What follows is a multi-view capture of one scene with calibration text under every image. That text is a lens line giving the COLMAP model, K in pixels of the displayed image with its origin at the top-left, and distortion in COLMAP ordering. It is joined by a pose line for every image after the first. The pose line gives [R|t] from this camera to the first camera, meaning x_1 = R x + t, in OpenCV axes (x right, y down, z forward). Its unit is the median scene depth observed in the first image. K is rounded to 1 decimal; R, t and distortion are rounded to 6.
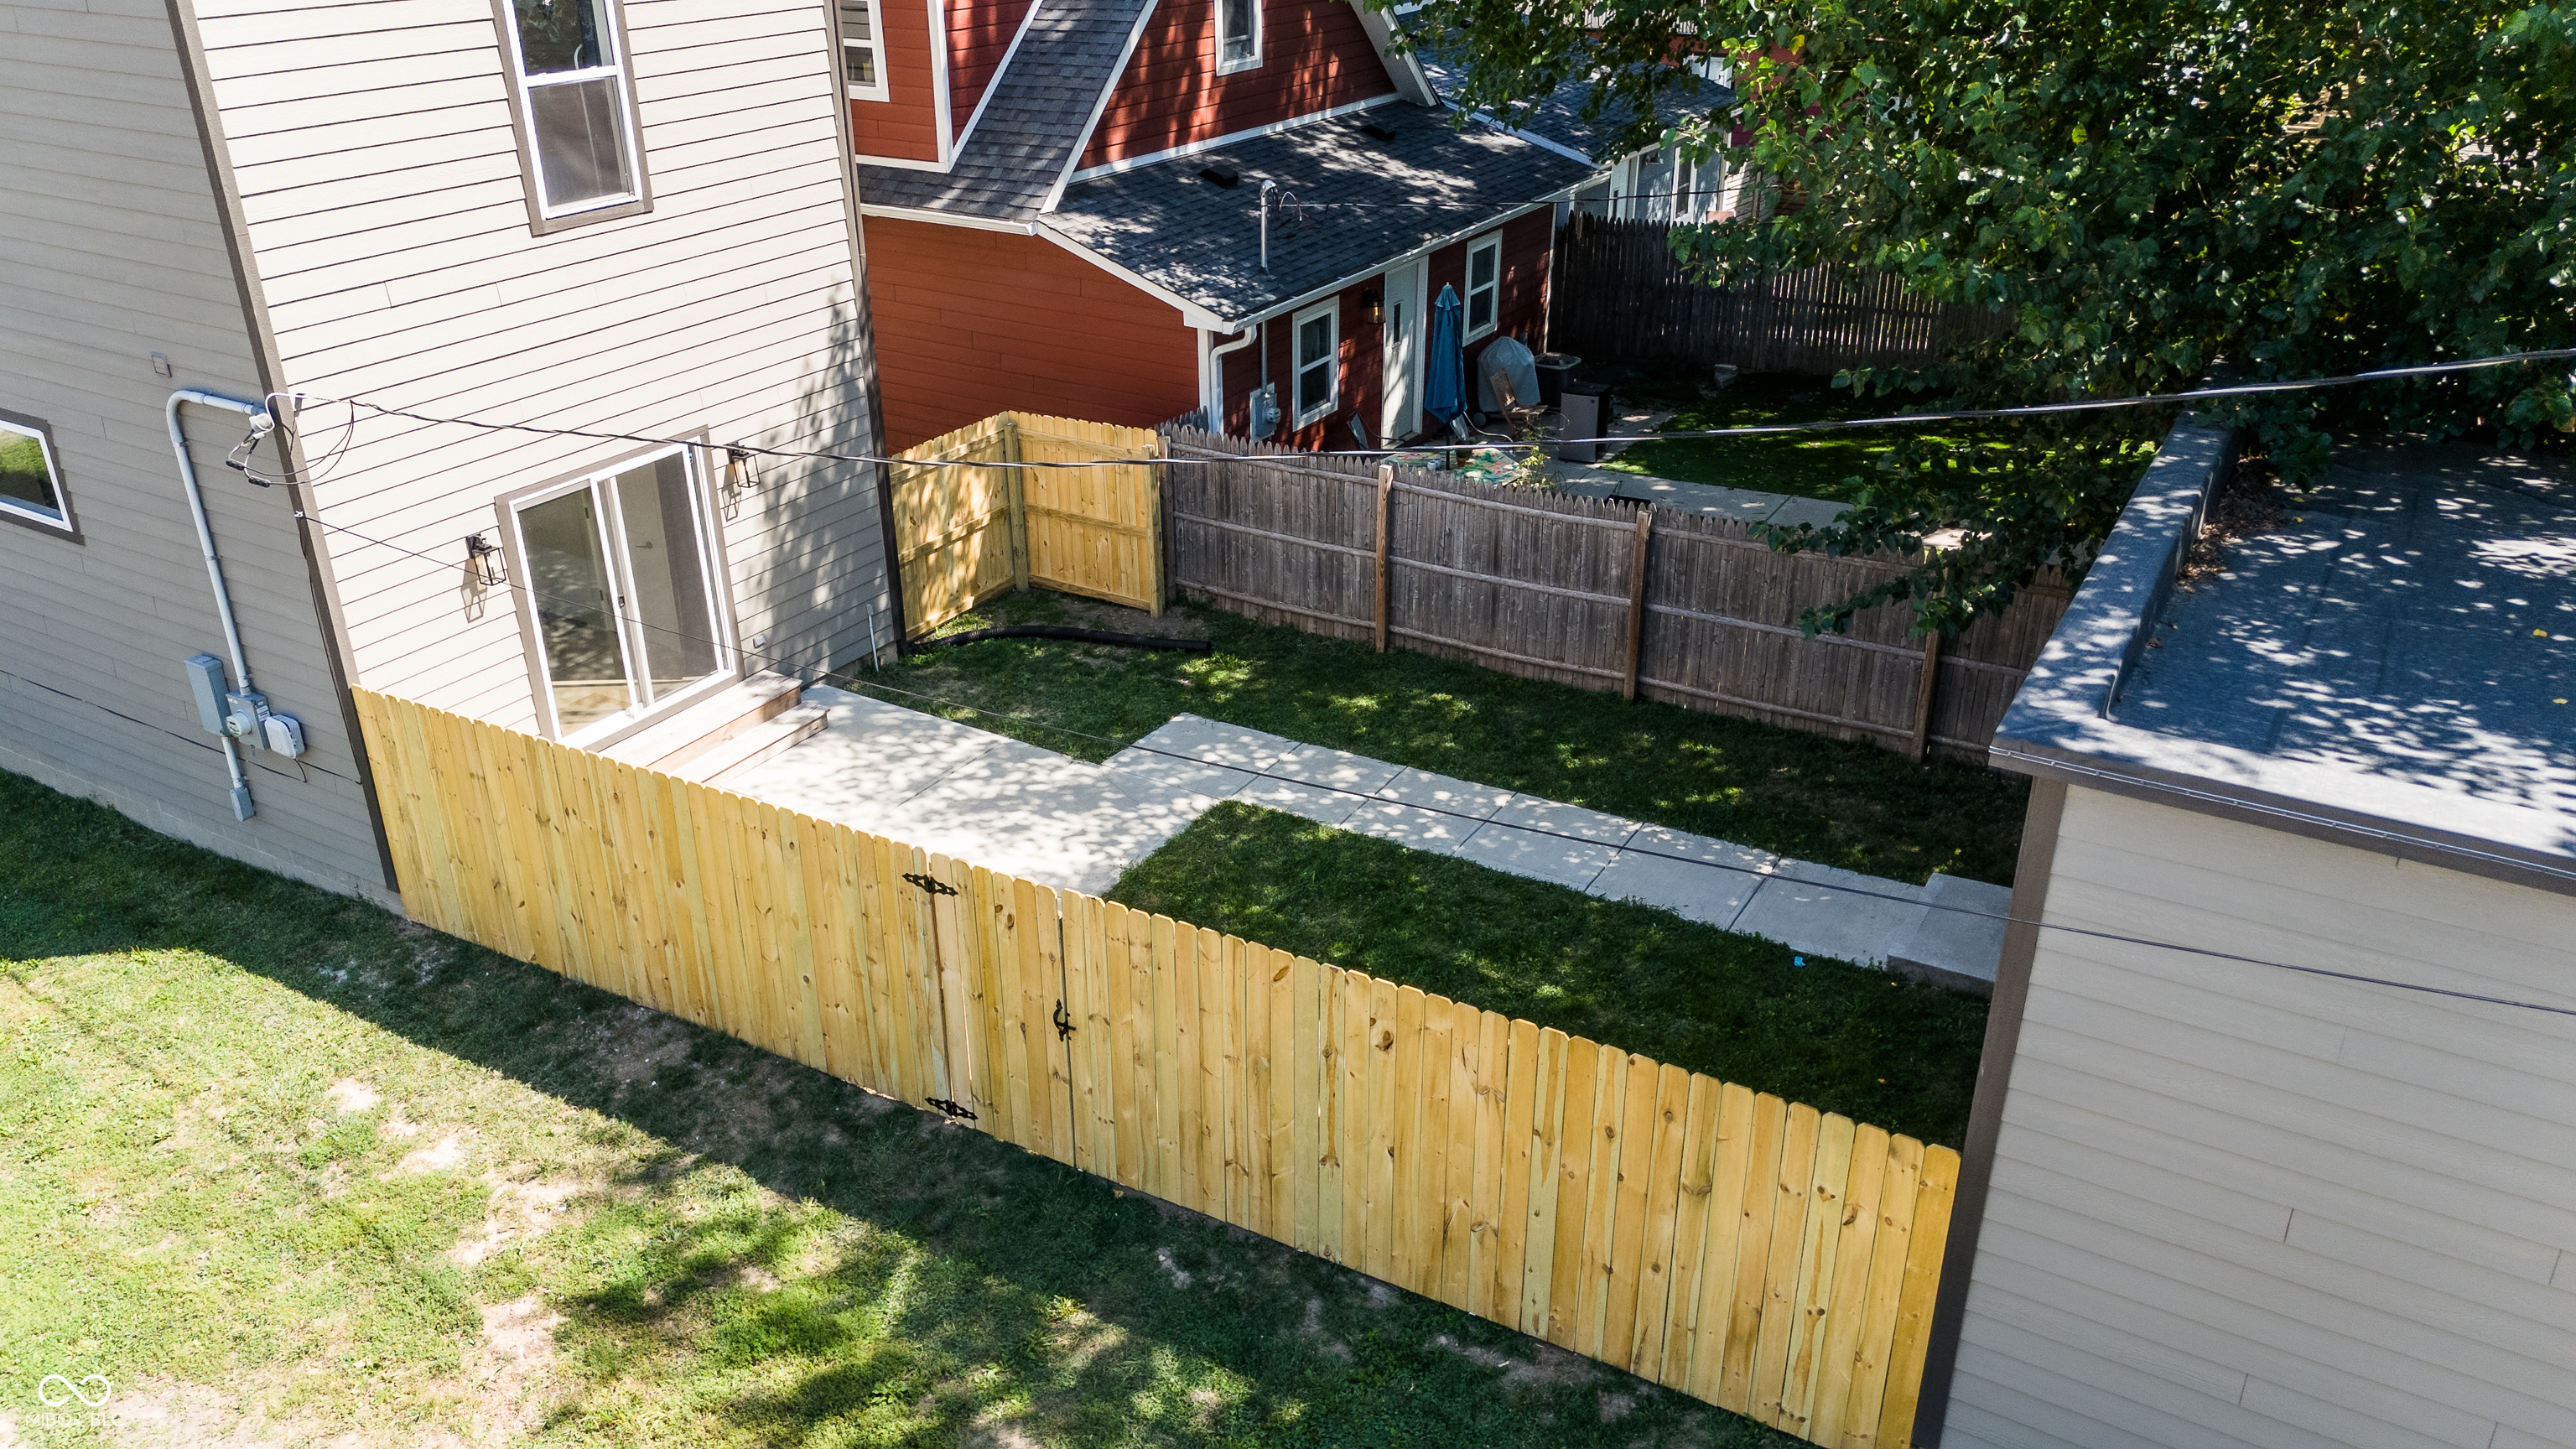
lens RADIAL K [[1918.6, 0, 1276.0], [0, 1918.6, 744.1], [0, 0, 1]] dist [0.030107, -0.004245]
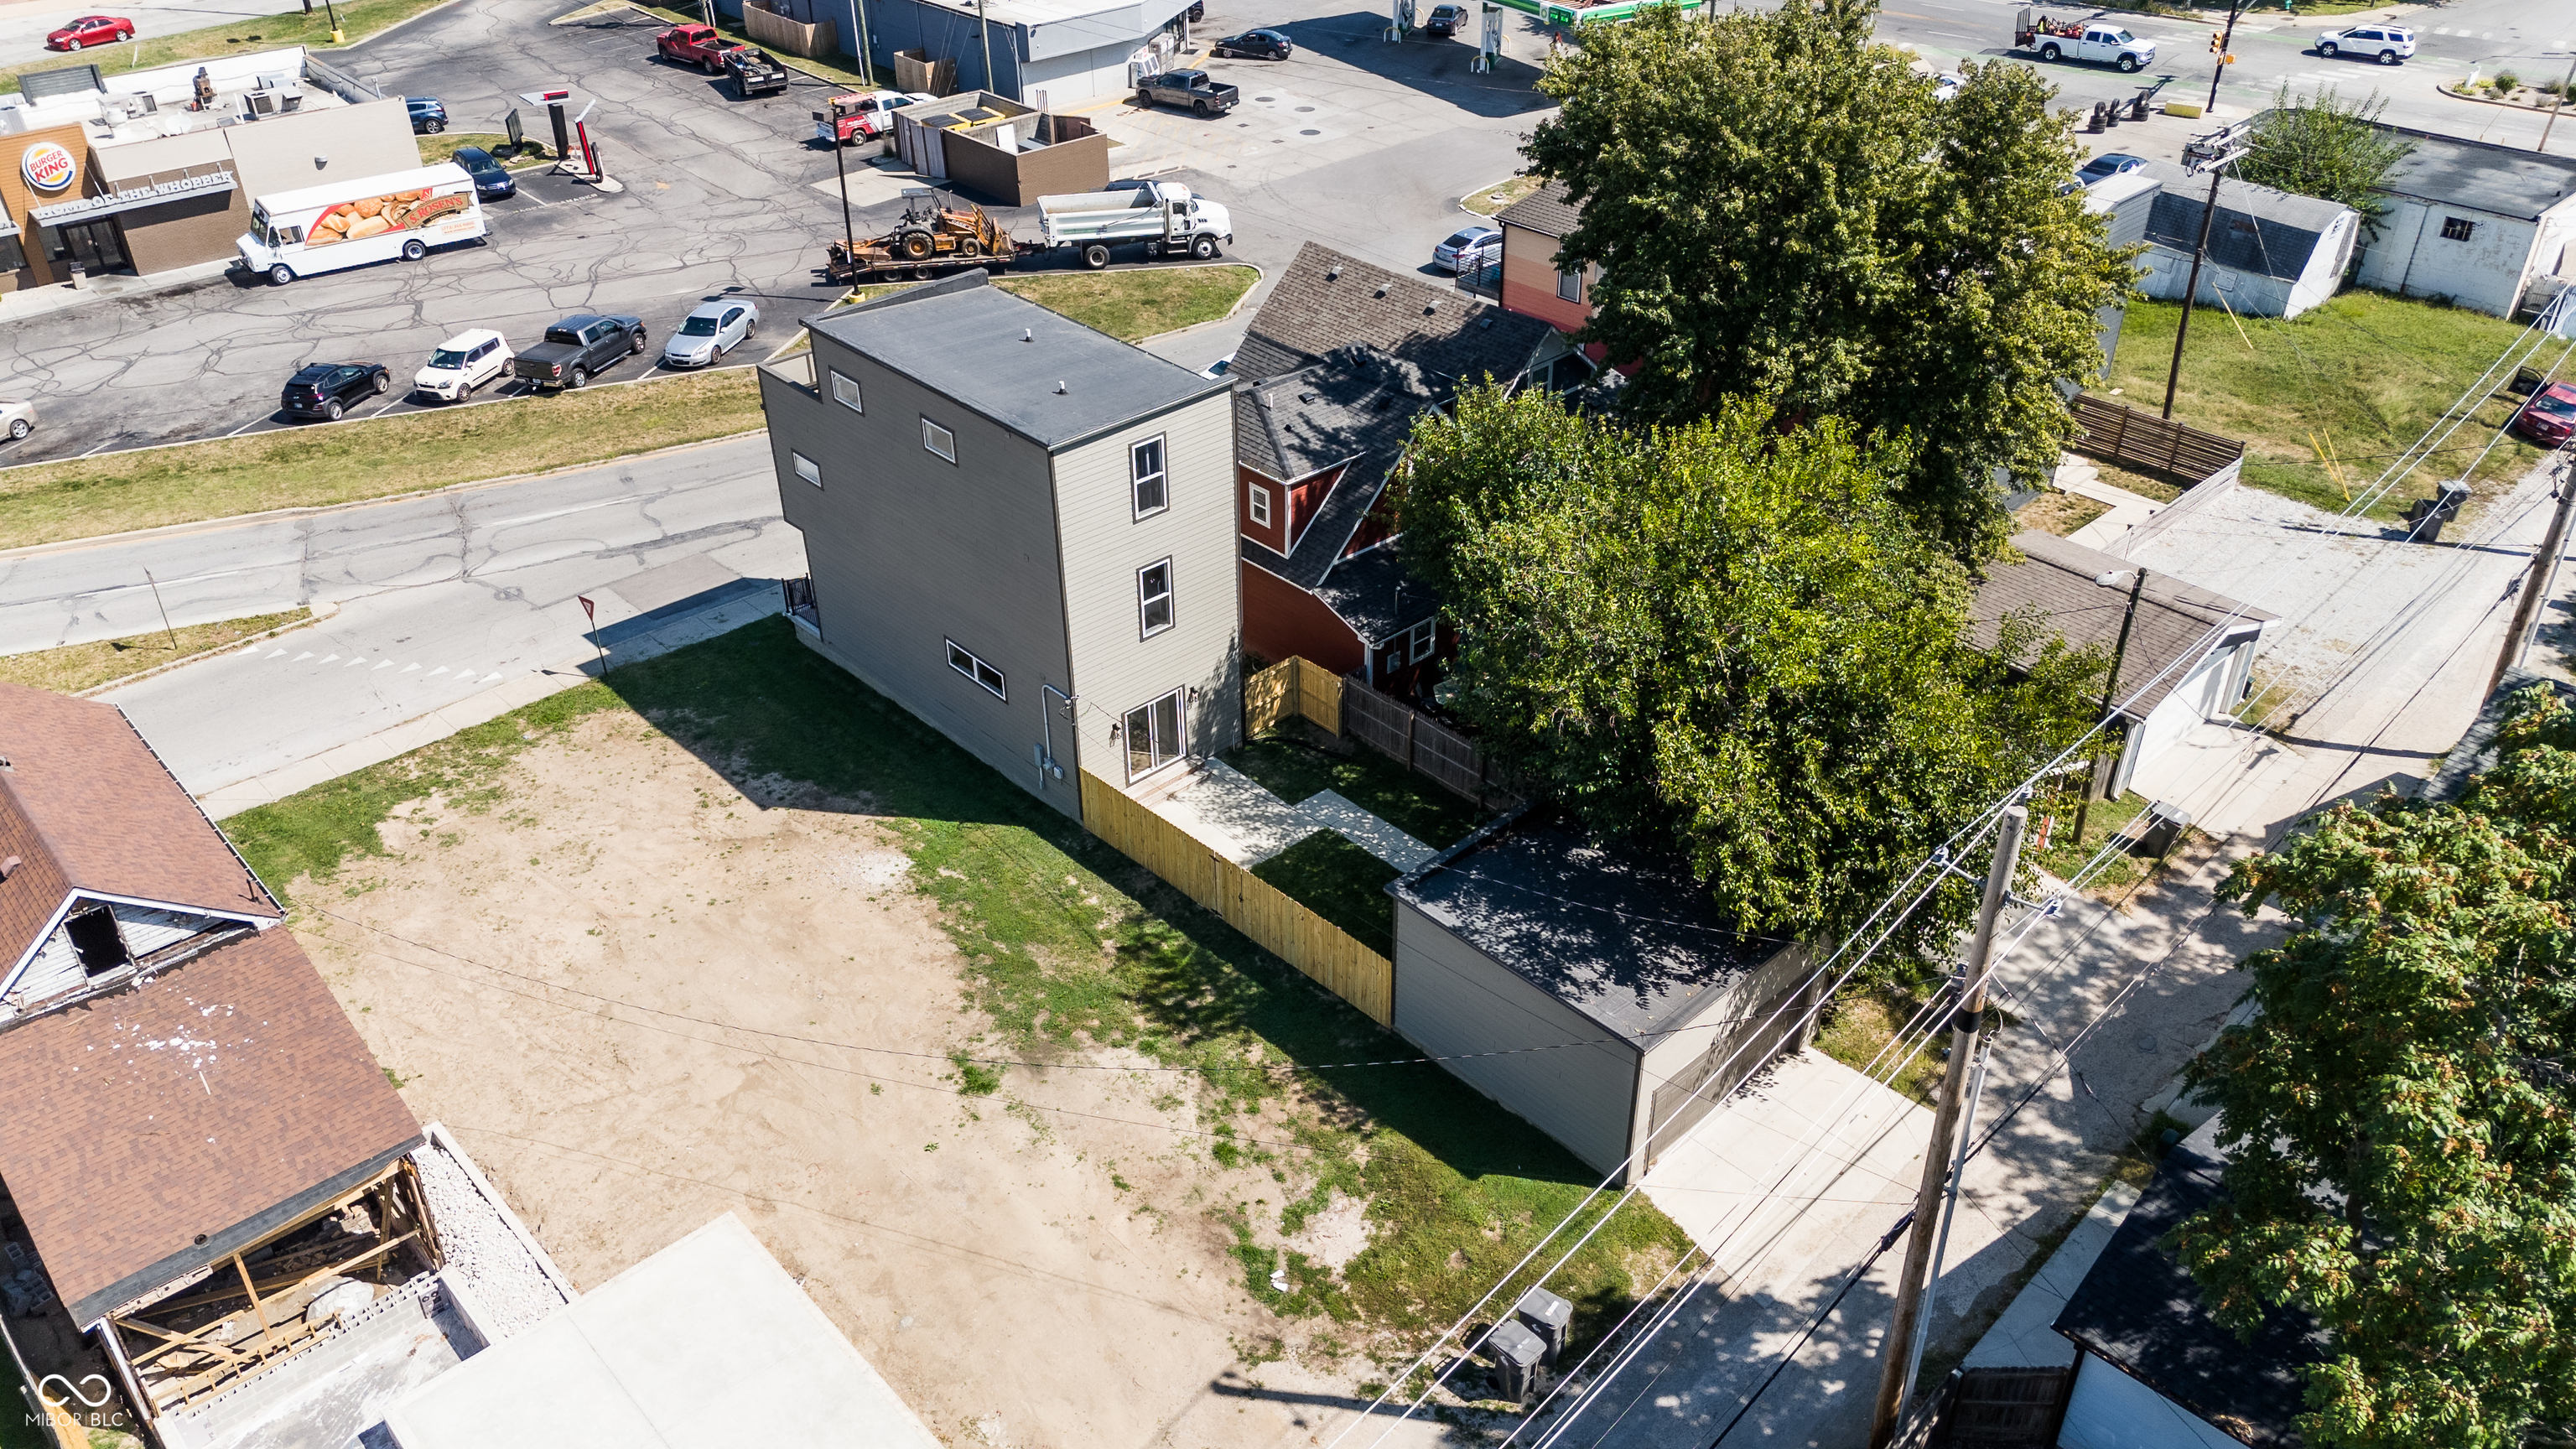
lens RADIAL K [[1898.1, 0, 1267.1], [0, 1898.1, 721.6], [0, 0, 1]] dist [-0.012623, -0.006660]
pose [[0.958882, 0.154041, -0.238362, 0.619840], [-0.125248, 0.983353, 0.131643, -0.560424], [0.254672, -0.096376, 0.962213, -2.079401]]
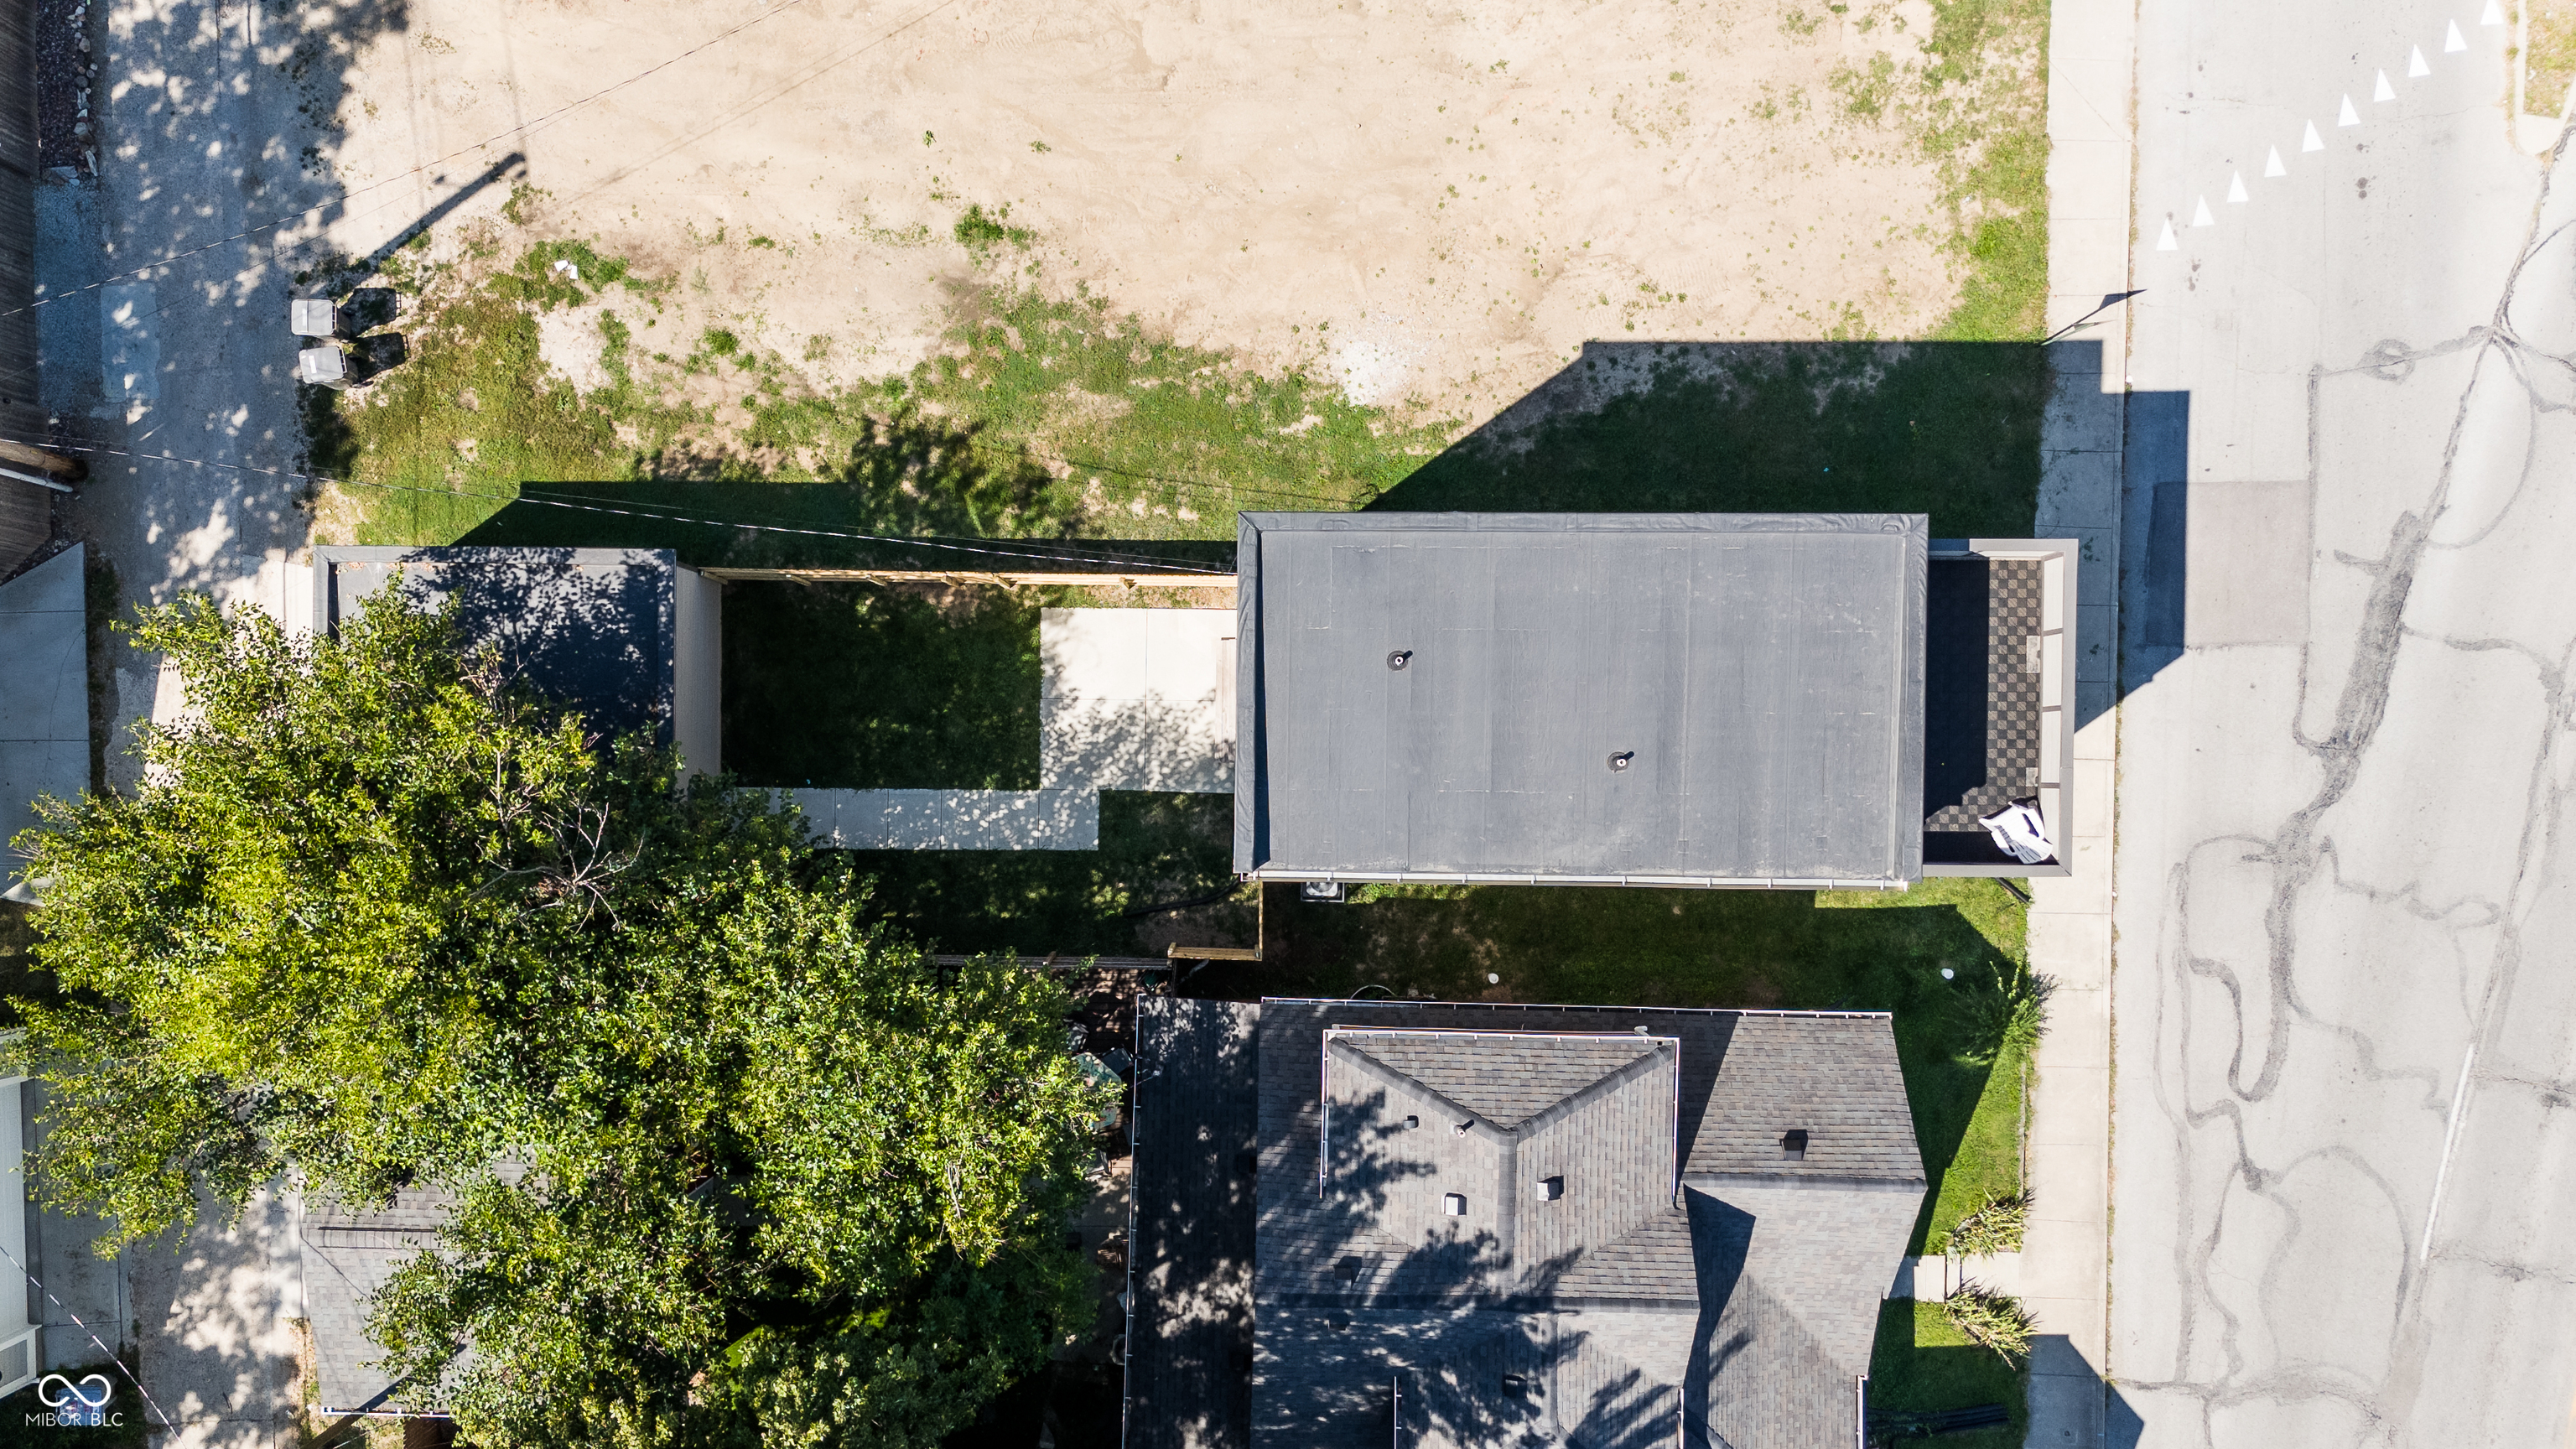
lens RADIAL K [[1918.6, 0, 1276.0], [0, 1918.6, 744.1], [0, 0, 1]] dist [0.030107, -0.004245]
pose [[-0.860246, 0.509724, 0.012568, -0.378013], [-0.206979, -0.371627, 0.905015, -2.444394], [0.465979, 0.775934, 0.425193, 0.001194]]
